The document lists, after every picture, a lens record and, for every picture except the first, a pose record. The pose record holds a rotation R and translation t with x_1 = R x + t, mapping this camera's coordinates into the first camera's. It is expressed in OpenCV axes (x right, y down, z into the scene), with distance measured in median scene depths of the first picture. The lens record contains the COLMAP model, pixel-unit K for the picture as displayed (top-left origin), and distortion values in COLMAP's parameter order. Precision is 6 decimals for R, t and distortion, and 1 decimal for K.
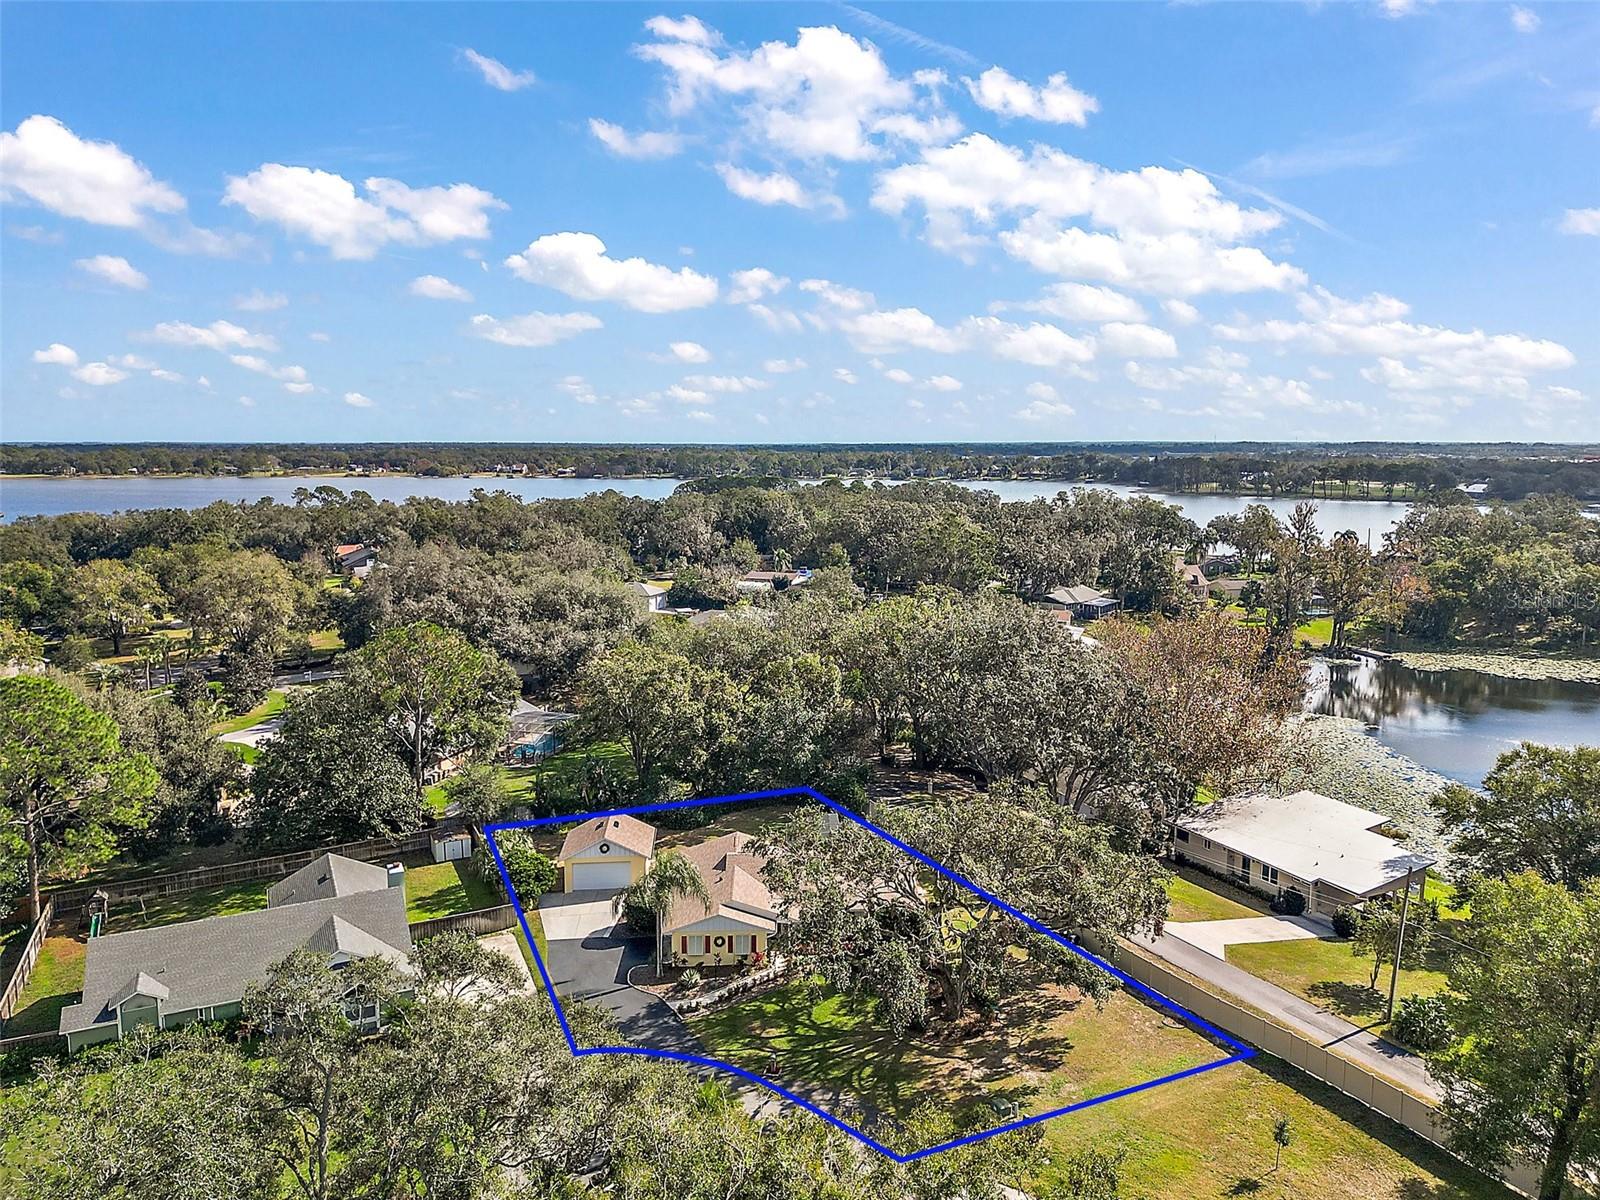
lens RADIAL K [[1107.3, 0, 800.0], [0, 1107.3, 600.0], [0, 0, 1]] dist [0.023411, -0.002052]
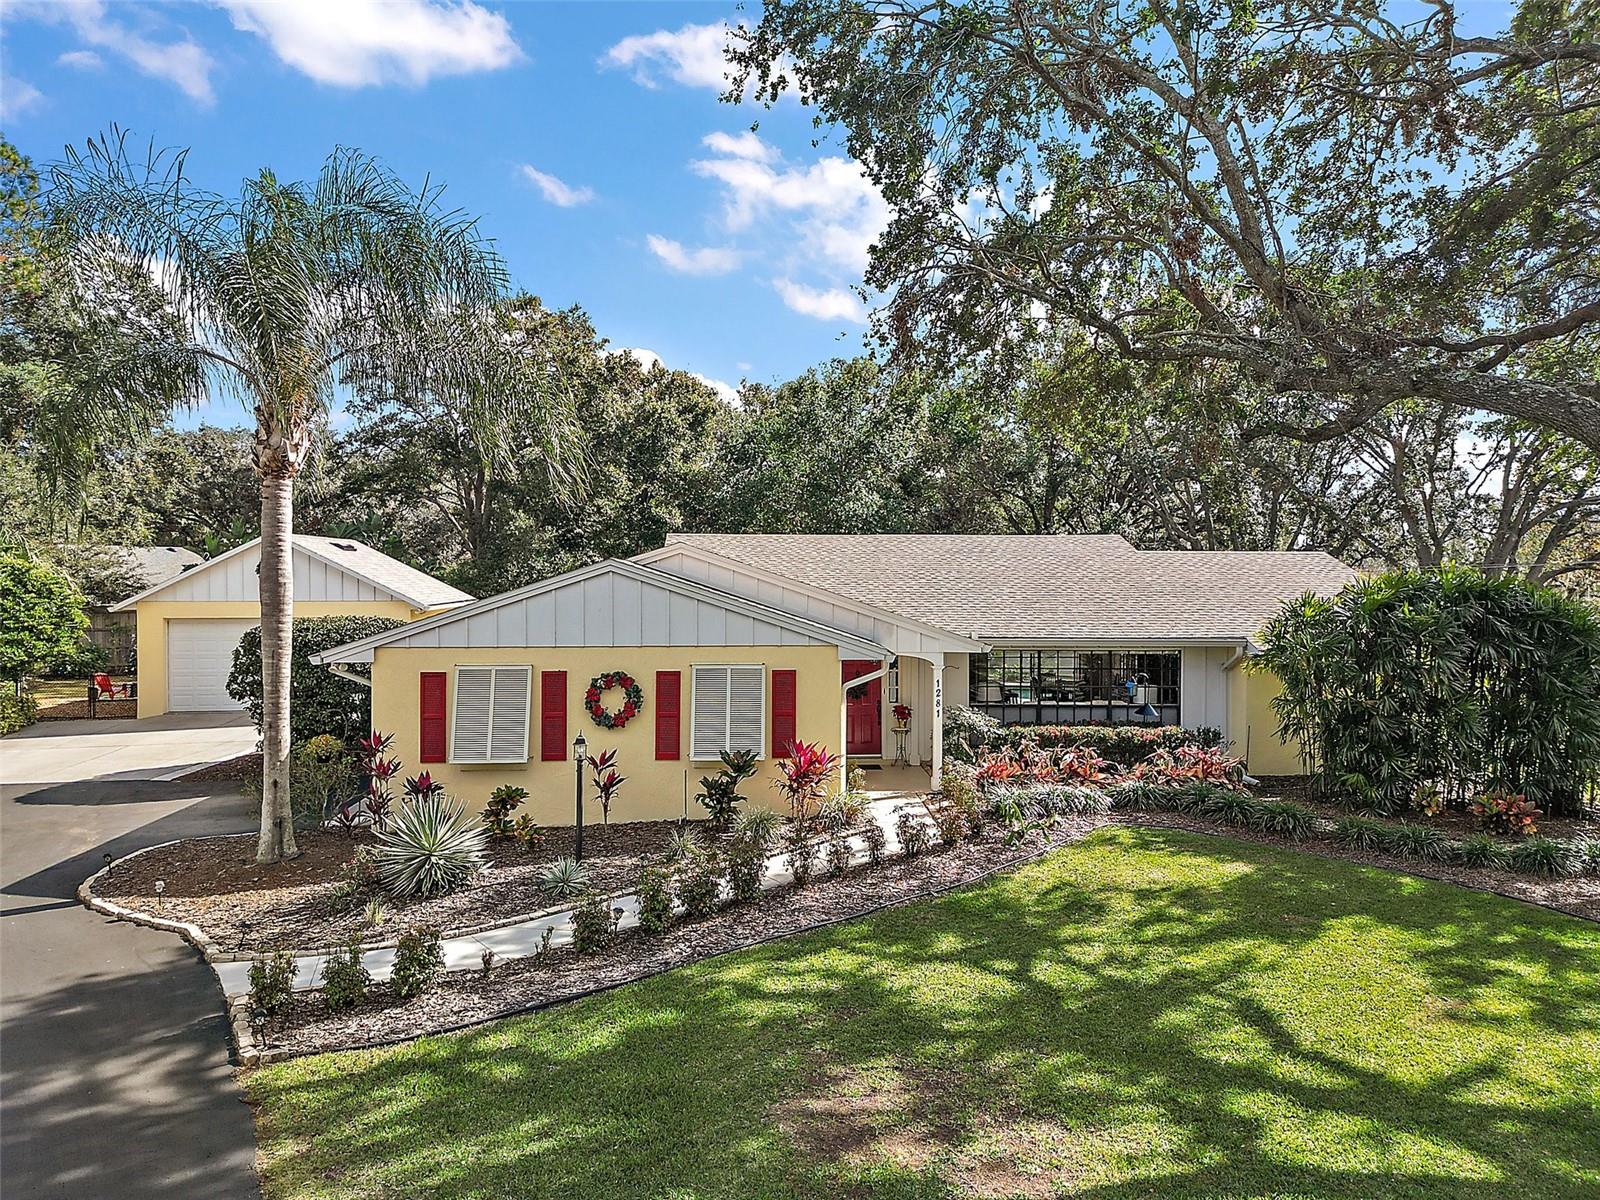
lens RADIAL K [[1107.3, 0, 800.0], [0, 1107.3, 600.0], [0, 0, 1]] dist [0.023411, -0.002052]
pose [[0.999225, 0.009560, 0.038172, -0.047935], [-0.005066, 0.993219, -0.116148, 0.320791], [-0.039024, 0.115864, 0.992498, 0.819593]]
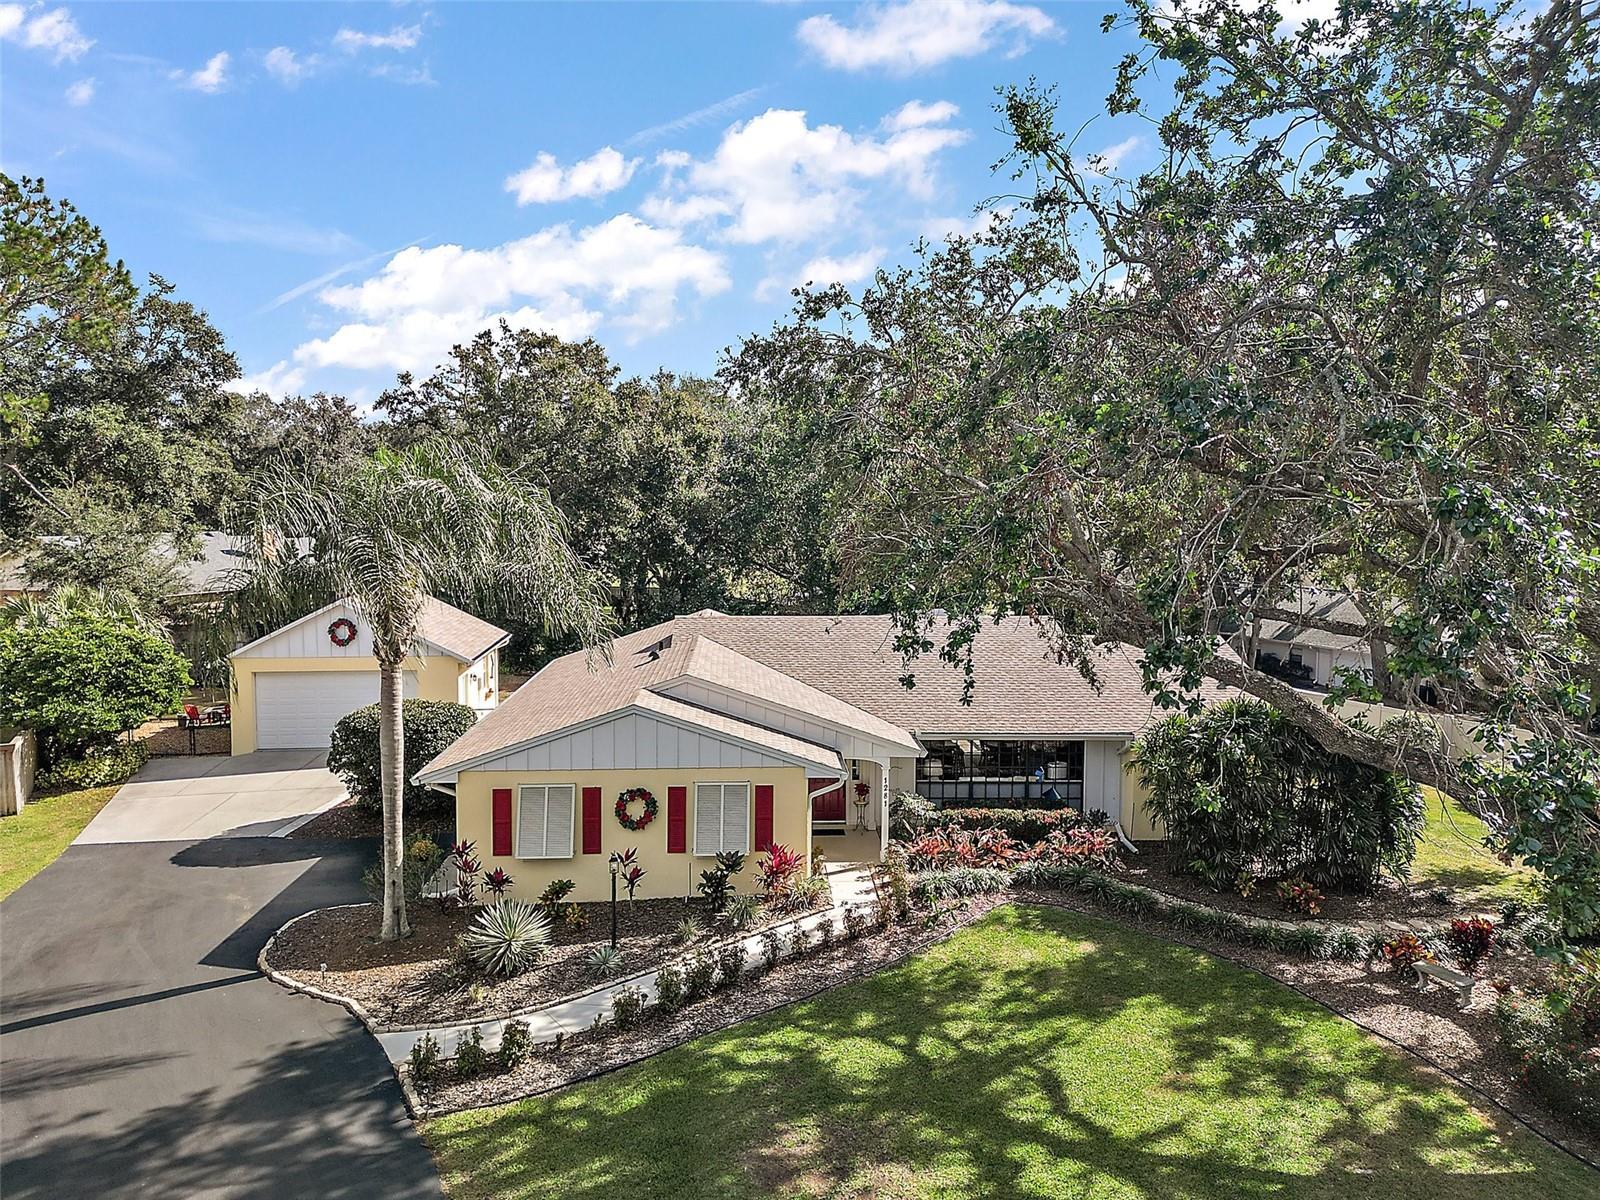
lens RADIAL K [[1103.1, 0, 800.0], [0, 1103.1, 600.0], [0, 0, 1]] dist [0.003716, 0.056158]
pose [[0.999429, 0.008974, 0.032590, -0.043281], [-0.006997, 0.998157, -0.060282, 0.280339], [-0.033071, 0.060020, 0.997649, 0.750325]]
